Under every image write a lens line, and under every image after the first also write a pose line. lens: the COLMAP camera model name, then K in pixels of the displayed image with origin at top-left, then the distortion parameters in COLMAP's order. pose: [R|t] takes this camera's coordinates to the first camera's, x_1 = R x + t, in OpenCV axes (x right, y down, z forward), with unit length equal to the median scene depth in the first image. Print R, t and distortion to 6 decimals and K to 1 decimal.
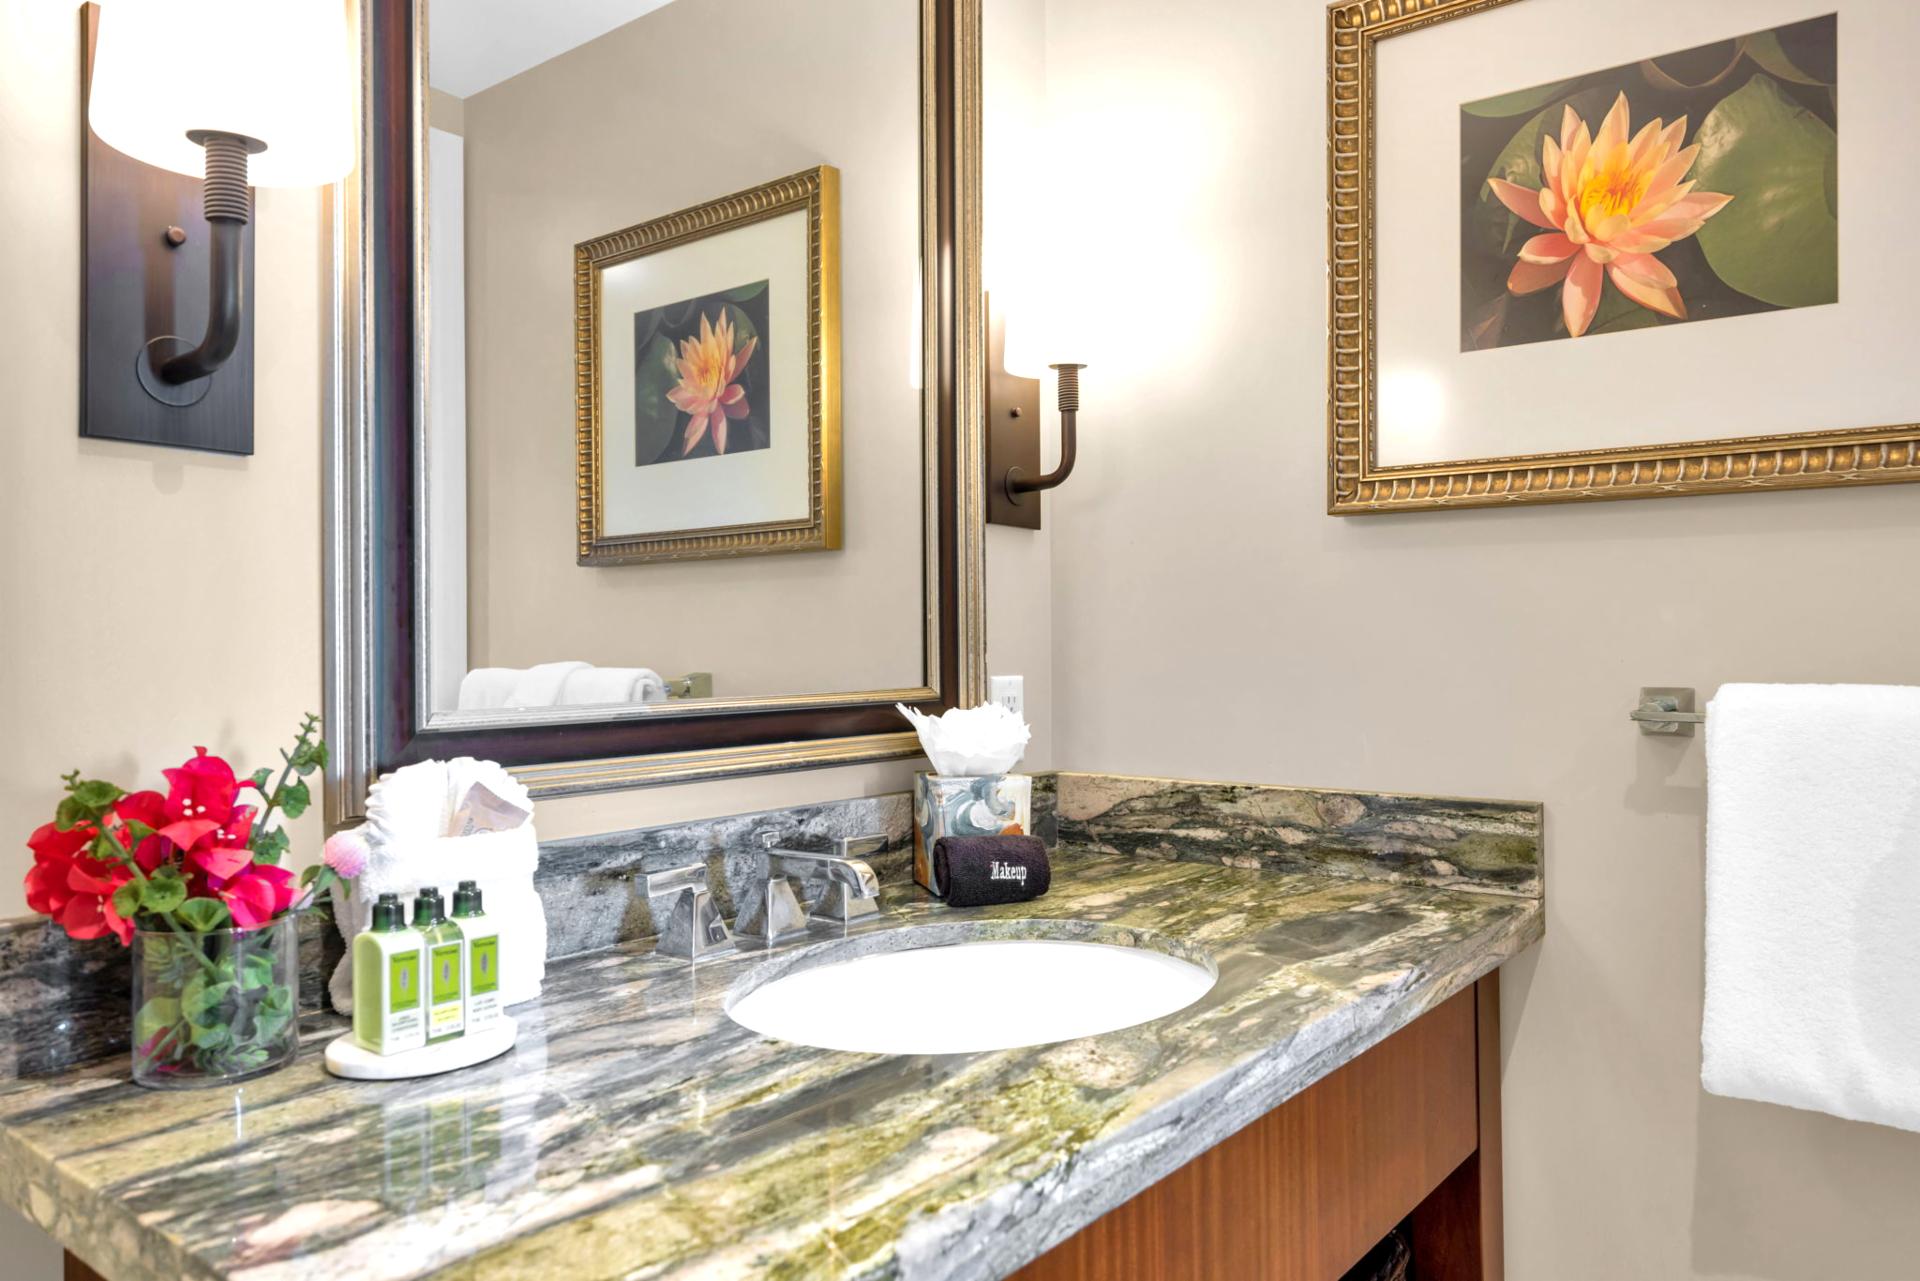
lens RADIAL K [[1307.5, 0, 960.0], [0, 1307.5, 640.5], [0, 0, 1]] dist [0.001991, 0.000623]
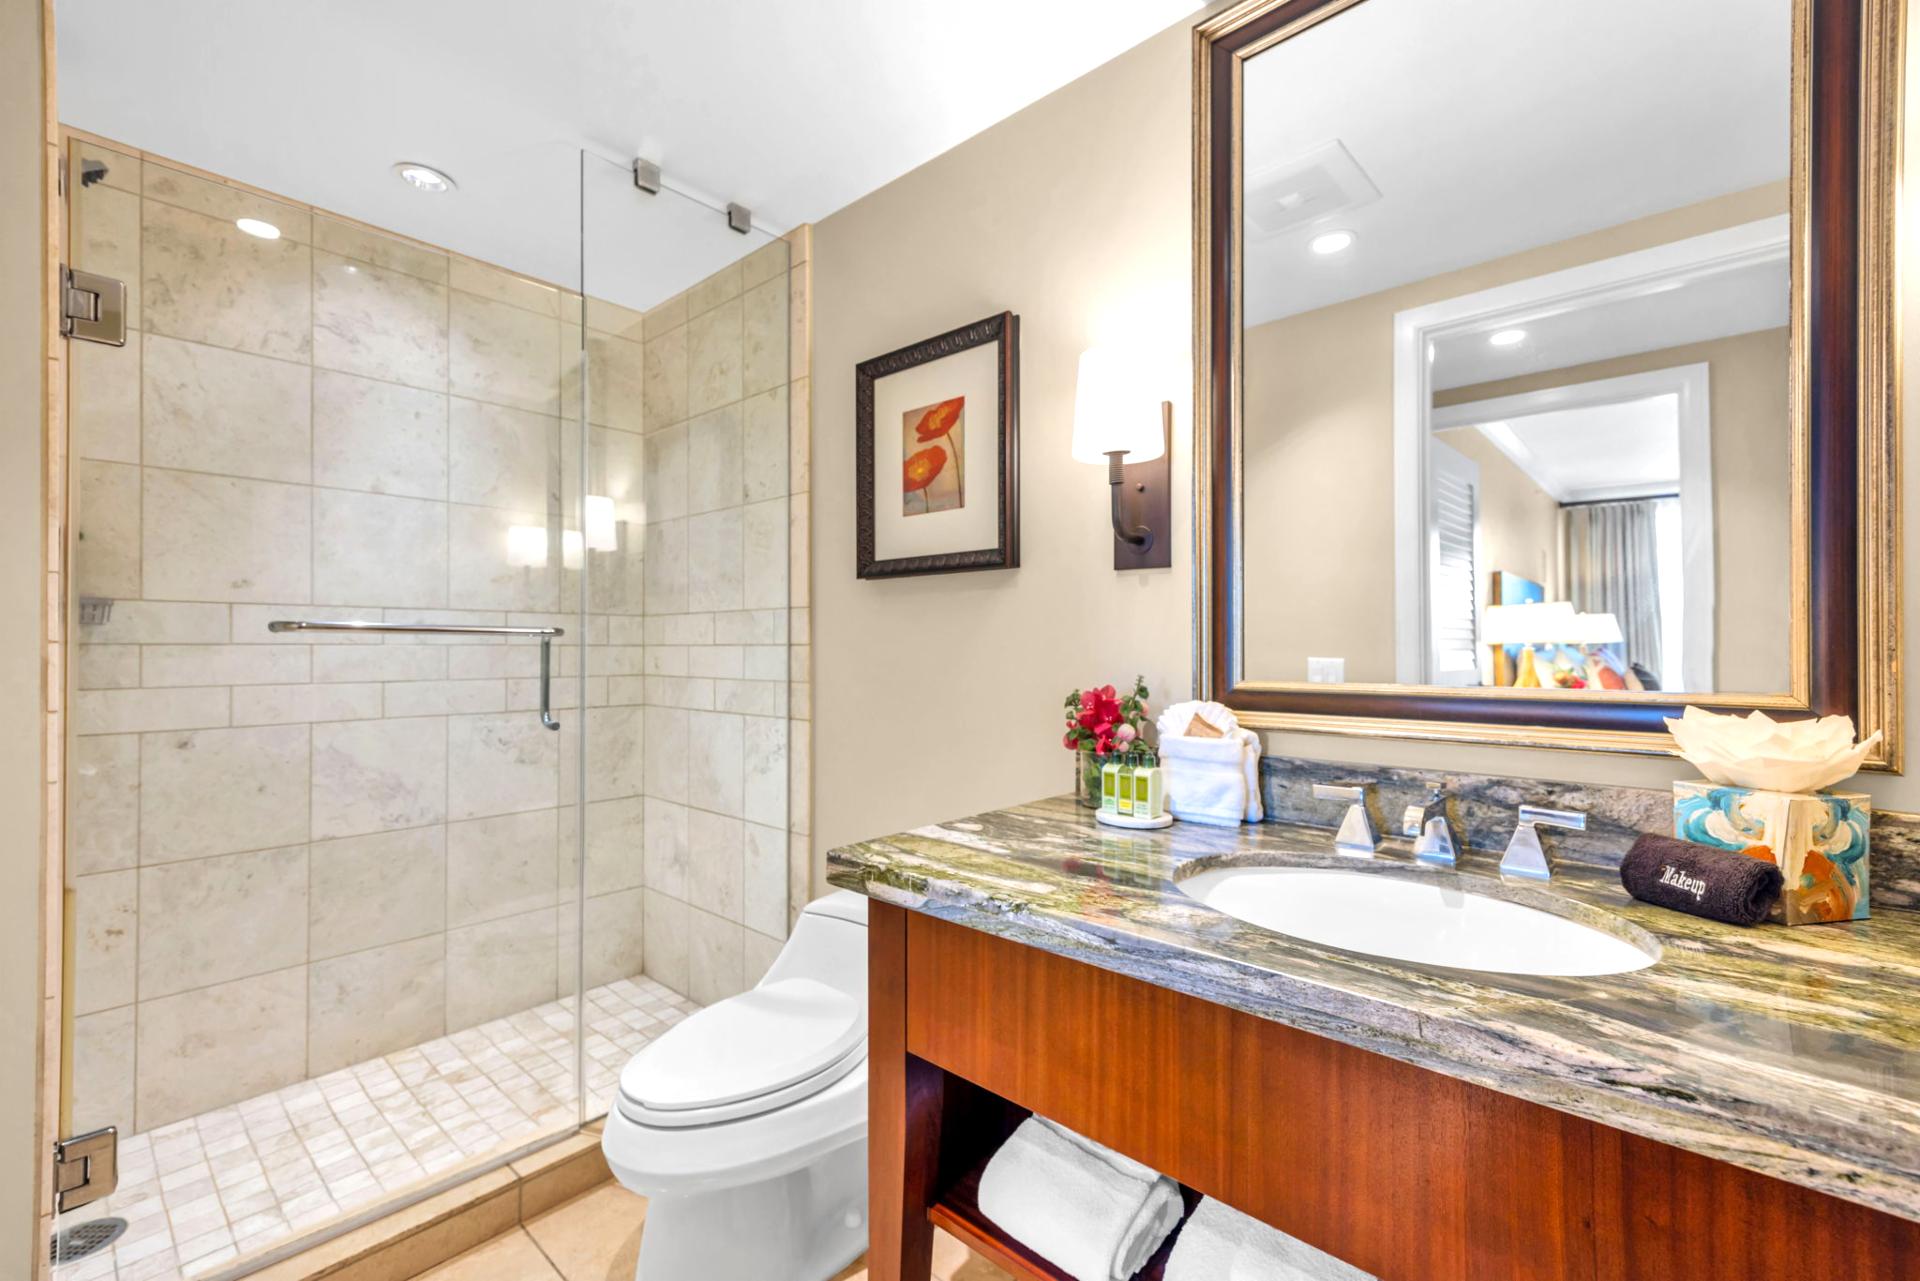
lens RADIAL K [[783.0, 0, 960.0], [0, 783.0, 640.5], [0, 0, 1]] dist [-0.000233, 0.000112]
pose [[-0.032996, -0.001836, -0.999454, 1.033841], [-0.000374, 0.999998, -0.001825, -0.005338], [0.999455, 0.000314, -0.032997, 0.760045]]
